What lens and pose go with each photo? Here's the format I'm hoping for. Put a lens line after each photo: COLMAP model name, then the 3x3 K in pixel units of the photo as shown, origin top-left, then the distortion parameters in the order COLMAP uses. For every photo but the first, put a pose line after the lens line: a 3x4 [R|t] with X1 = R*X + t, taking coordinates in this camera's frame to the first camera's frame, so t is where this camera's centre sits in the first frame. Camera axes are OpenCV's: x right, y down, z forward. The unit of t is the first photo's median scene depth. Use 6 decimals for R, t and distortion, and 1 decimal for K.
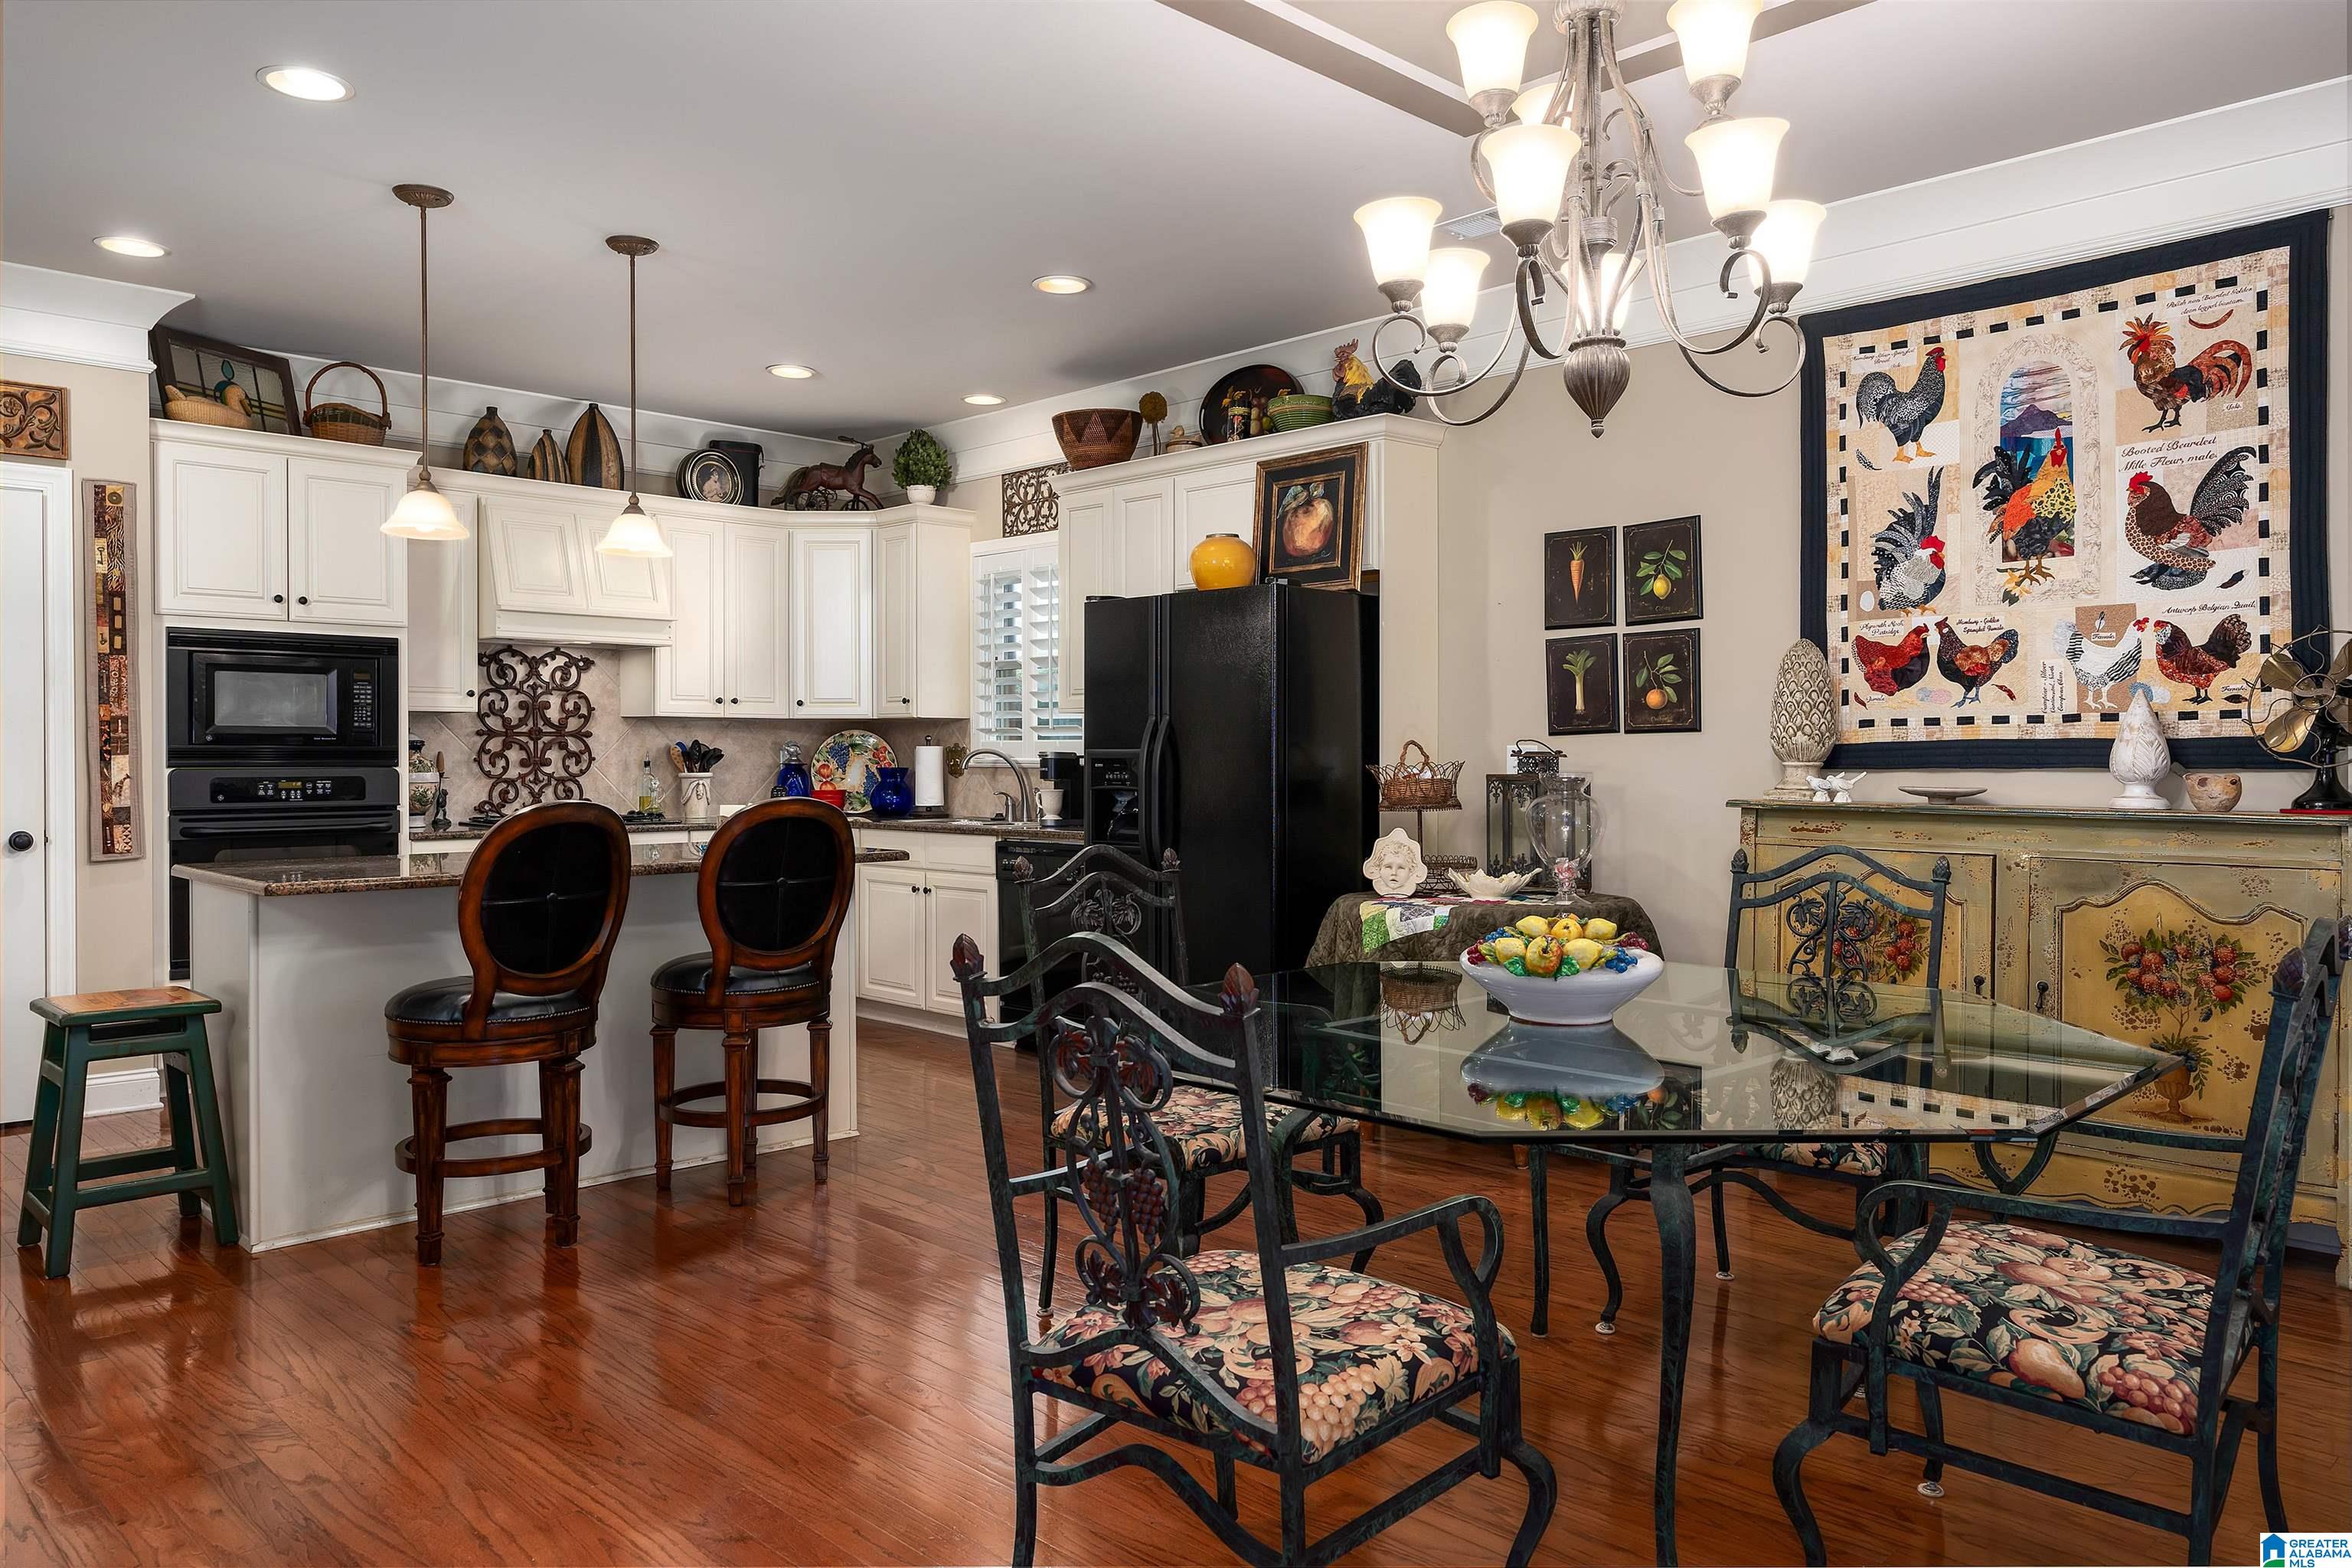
lens RADIAL K [[1627.7, 0, 1188.7], [0, 1627.7, 779.5], [0, 0, 1]] dist [-0.005292, 0.006297]
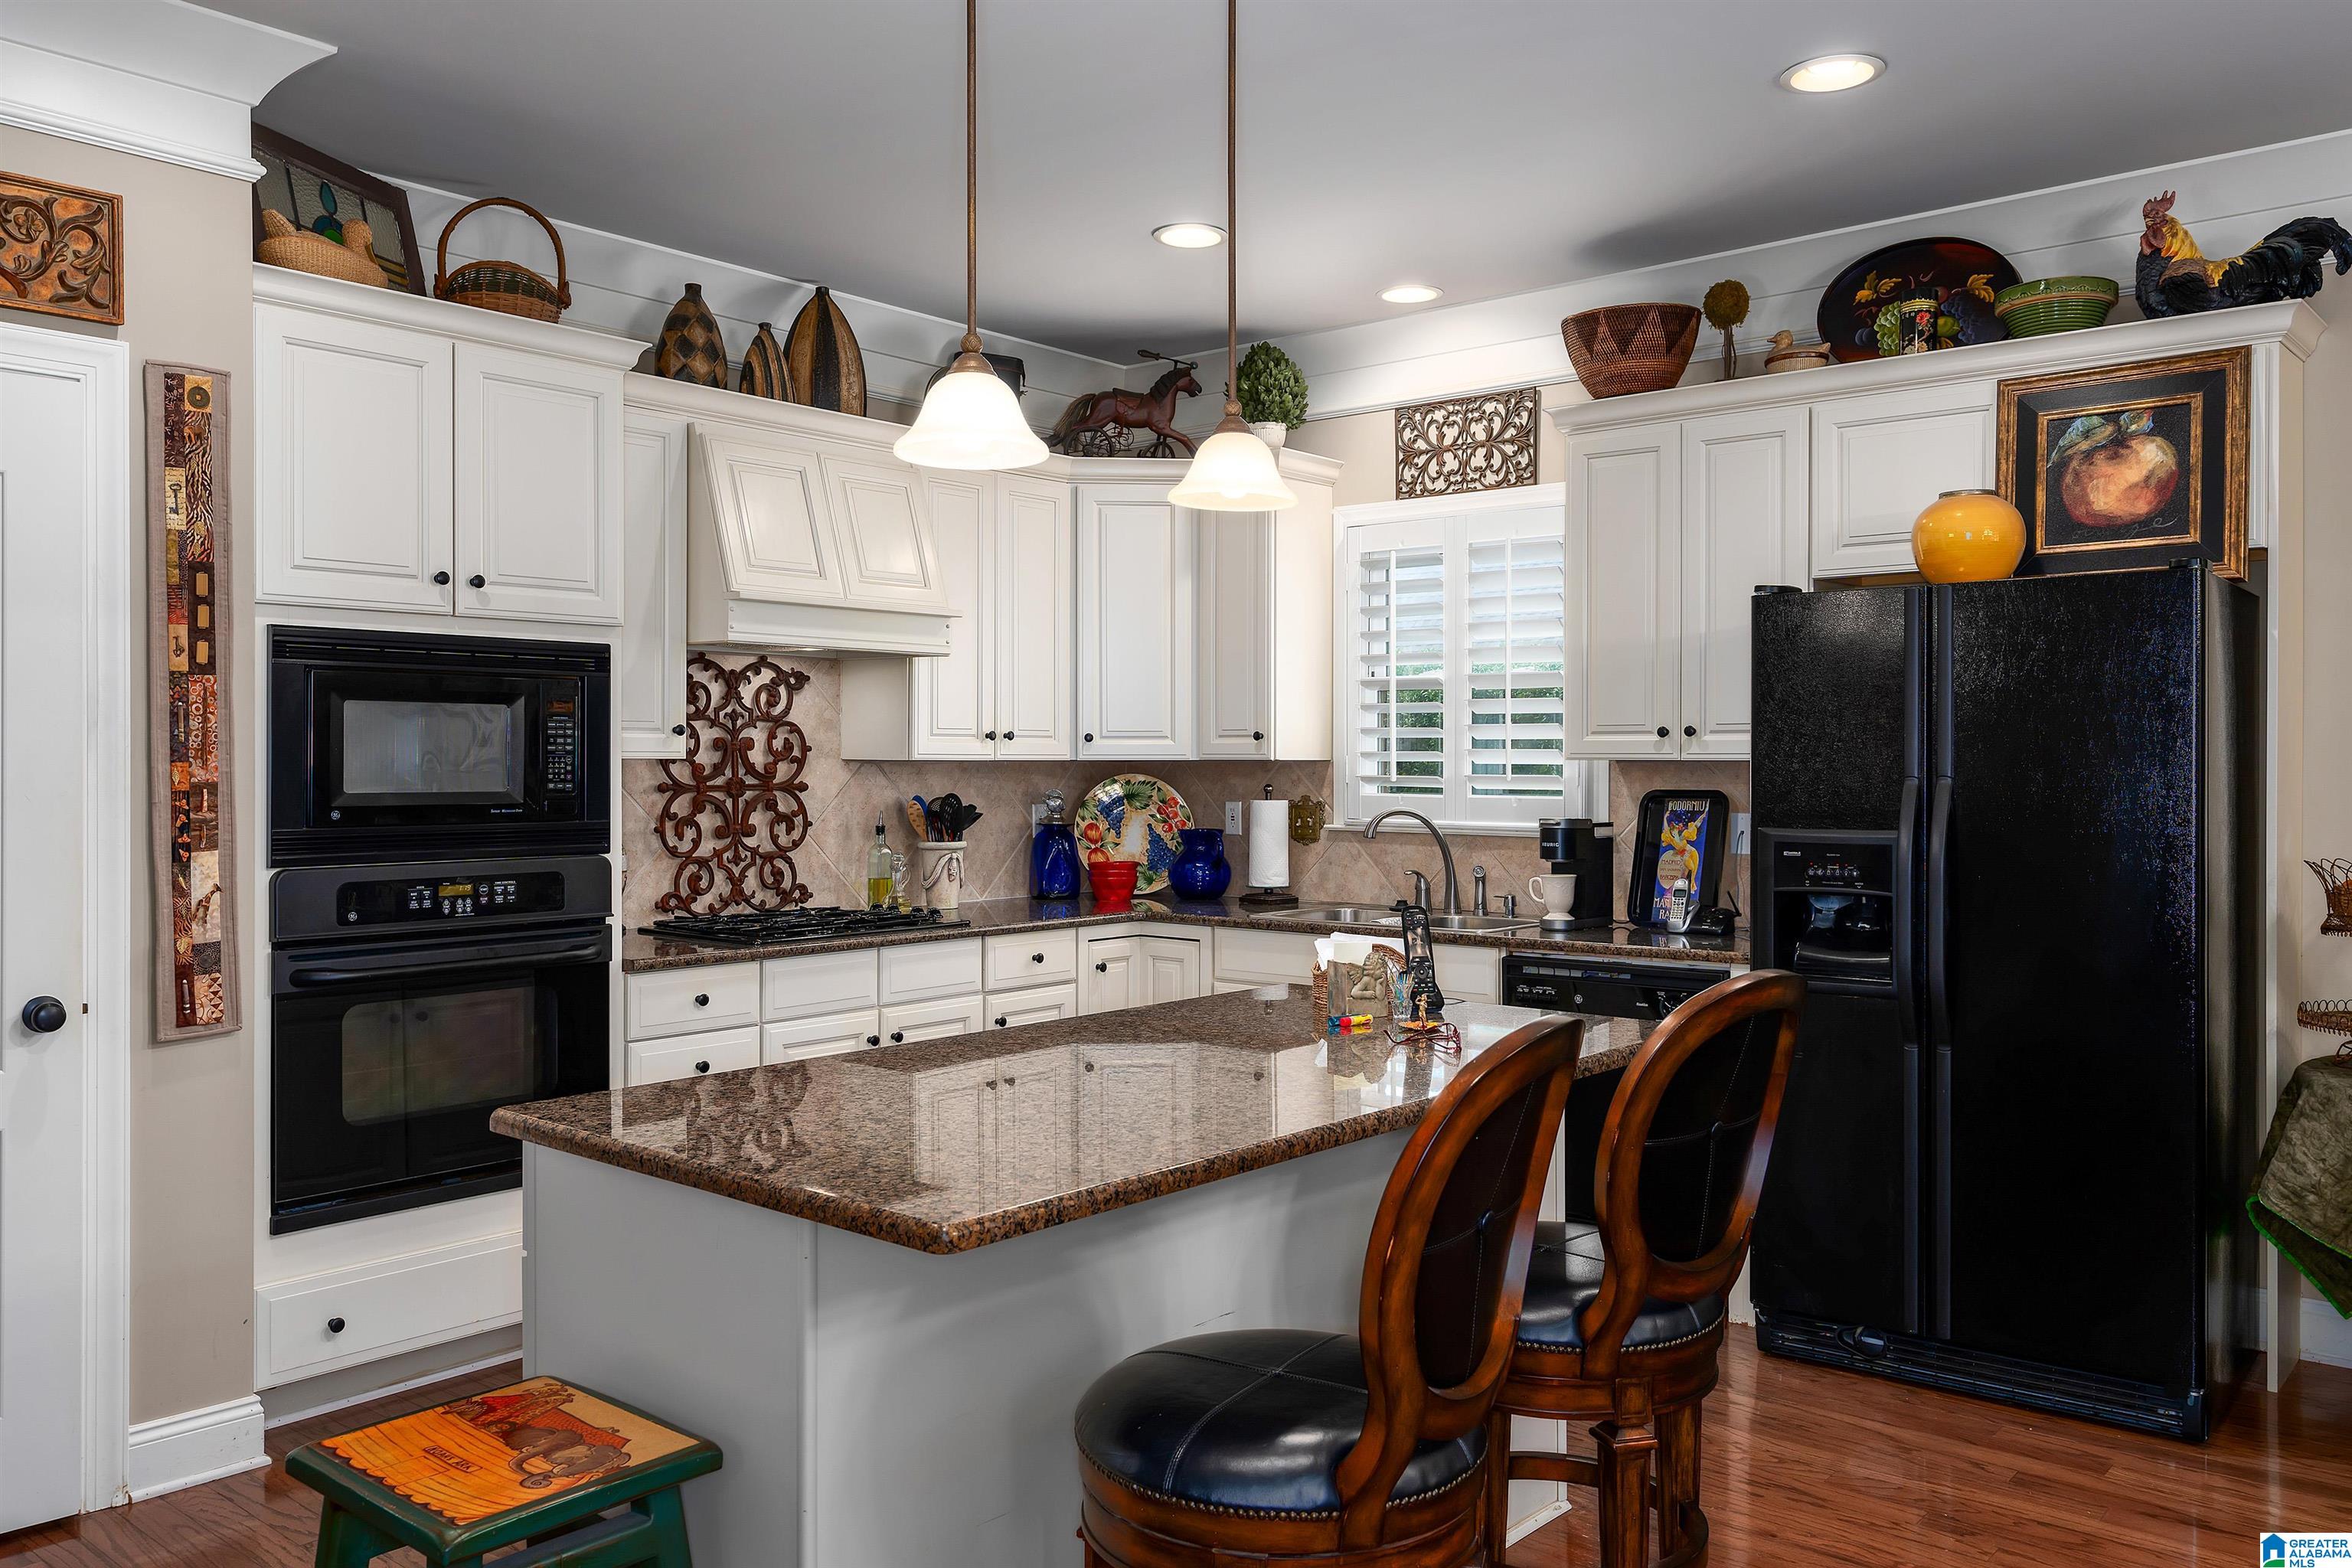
lens RADIAL K [[1783.1, 0, 1182.4], [0, 1783.1, 770.4], [0, 0, 1]] dist [-0.002212, 0.009882]
pose [[0.996299, -0.000196, 0.085959, -0.372699], [0.001003, 0.999956, -0.009355, -0.037055], [-0.085953, 0.009407, 0.996255, 0.353073]]
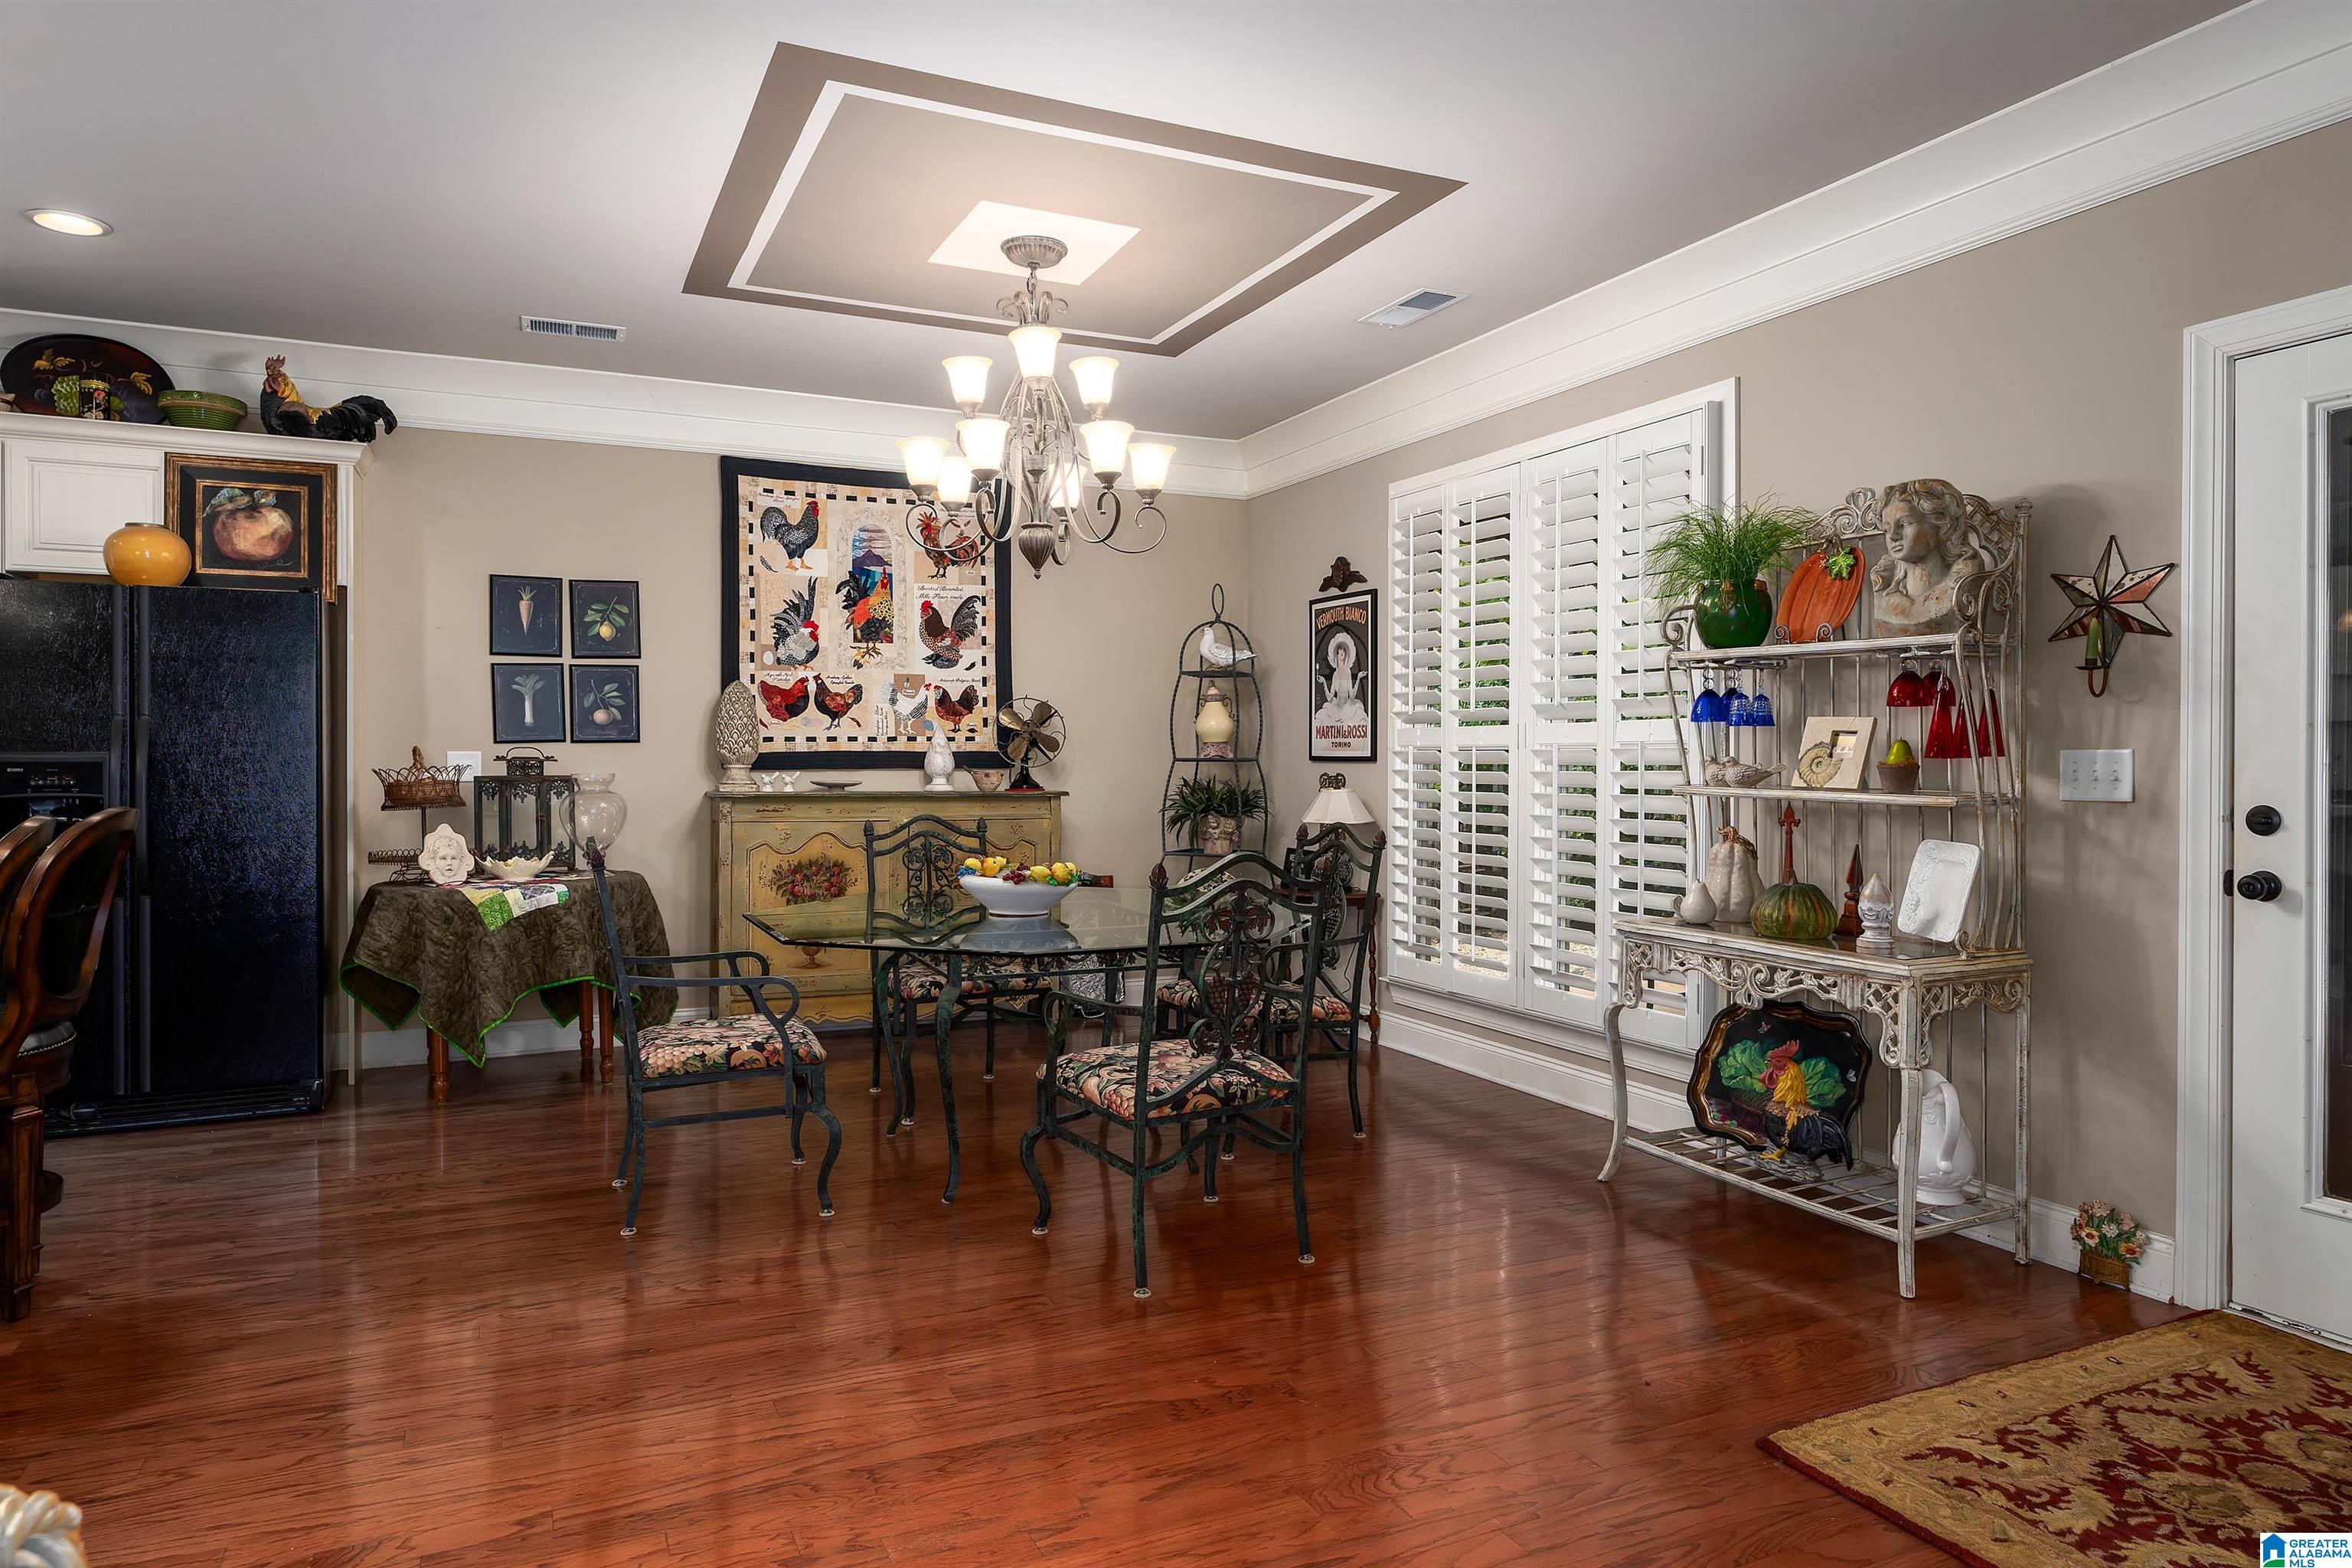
lens RADIAL K [[1416.2, 0, 1169.3], [0, 1416.2, 769.5], [0, 0, 1]] dist [0.000851, 0.002356]
pose [[0.337530, -0.003519, 0.941308, -0.592193], [0.012263, 0.999925, -0.000659, -0.001154], [-0.941235, 0.011766, 0.337547, 0.181856]]
